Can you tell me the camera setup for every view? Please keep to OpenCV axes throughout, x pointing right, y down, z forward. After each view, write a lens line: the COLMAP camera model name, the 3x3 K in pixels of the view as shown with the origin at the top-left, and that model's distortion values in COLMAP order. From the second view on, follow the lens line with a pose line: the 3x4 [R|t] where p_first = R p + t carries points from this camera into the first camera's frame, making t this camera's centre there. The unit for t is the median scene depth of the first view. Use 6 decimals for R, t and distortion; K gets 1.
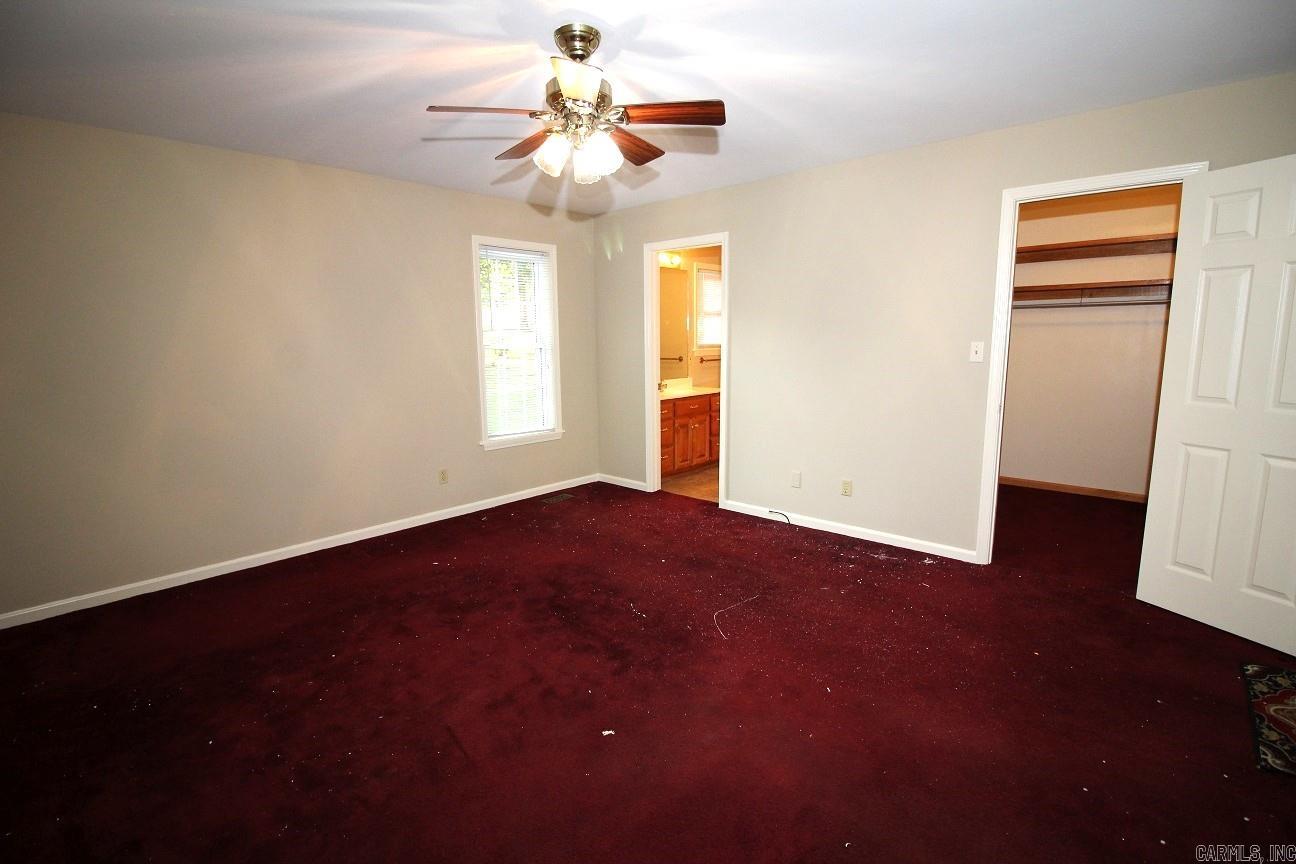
lens RADIAL K [[608.4, 0, 650.2], [0, 608.4, 422.8], [0, 0, 1]] dist [-0.002580, -0.002029]
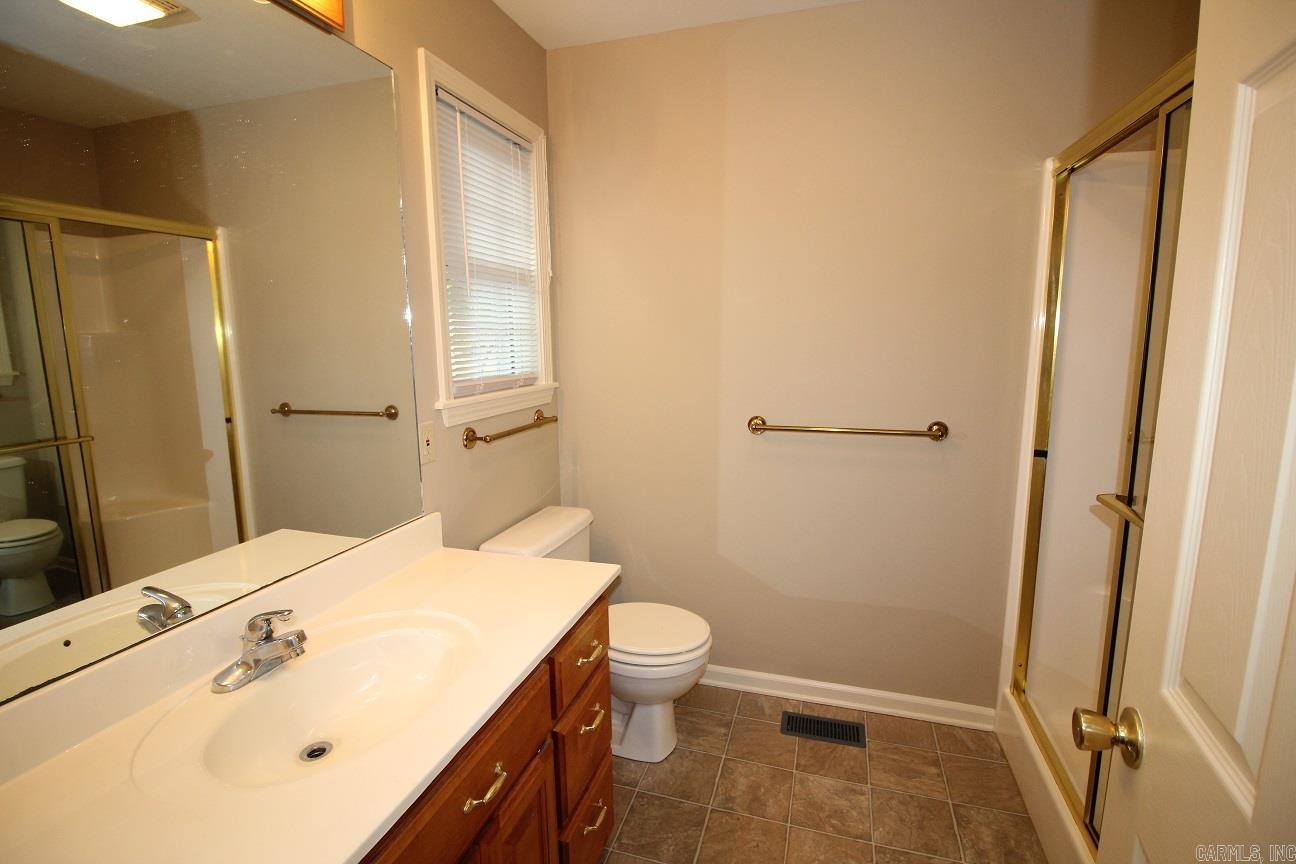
lens RADIAL K [[604.5, 0, 650.0], [0, 604.5, 431.3], [0, 0, 1]] dist [-0.001889, -0.010905]
pose [[0.908915, -0.060927, 0.412506, 0.047611], [0.060152, 0.998078, 0.014877, -0.108545], [-0.412619, 0.011291, 0.910834, 0.740586]]
